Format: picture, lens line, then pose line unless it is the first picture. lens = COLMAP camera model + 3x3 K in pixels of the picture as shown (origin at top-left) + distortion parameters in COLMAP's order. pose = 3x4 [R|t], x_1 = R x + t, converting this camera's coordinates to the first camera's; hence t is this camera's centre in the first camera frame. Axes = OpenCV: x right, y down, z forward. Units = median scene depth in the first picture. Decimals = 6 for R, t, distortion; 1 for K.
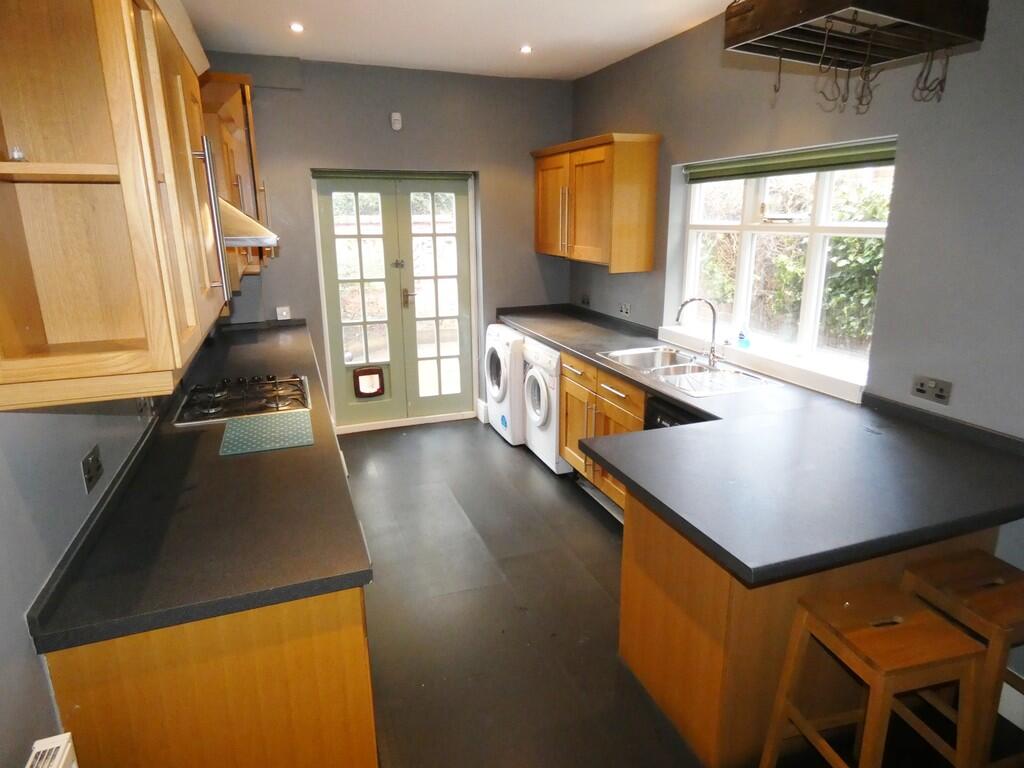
lens RADIAL K [[621.9, 0, 512.4], [0, 621.9, 381.9], [0, 0, 1]] dist [-0.001617, -0.004249]
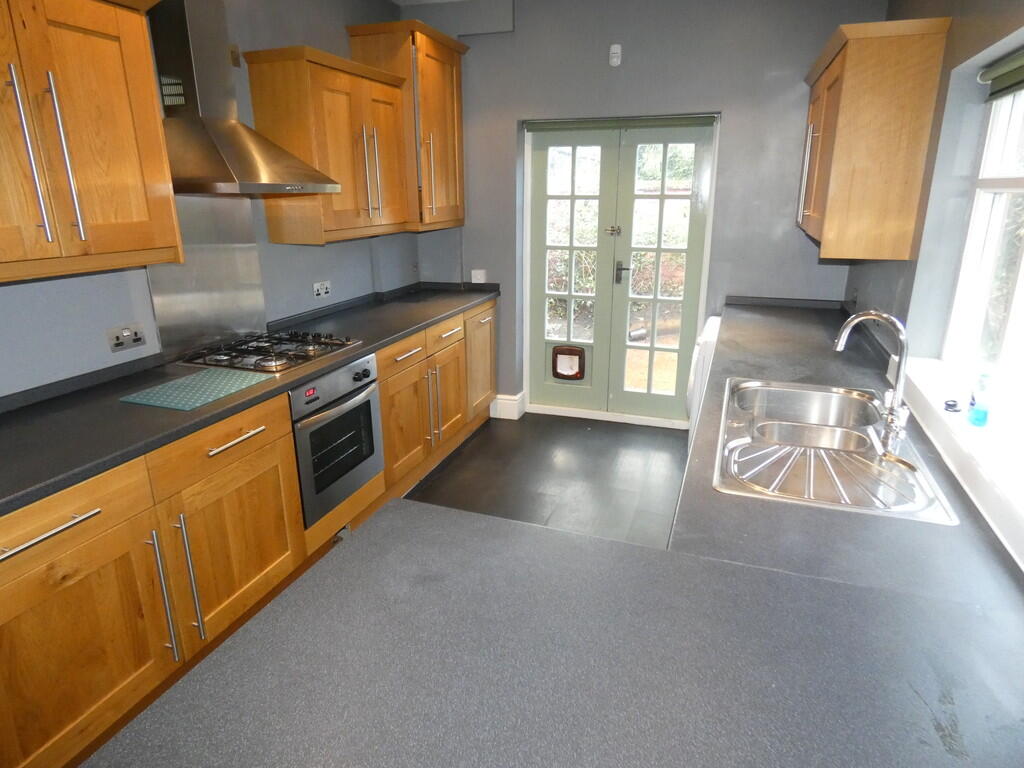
lens RADIAL K [[621.9, 0, 510.6], [0, 621.9, 383.2], [0, 0, 1]] dist [-0.001617, -0.004249]
pose [[0.761562, 0.194253, -0.618295, 0.268519], [-0.166018, 0.980664, 0.103614, -0.050616], [0.626467, 0.023740, 0.779086, 0.254785]]
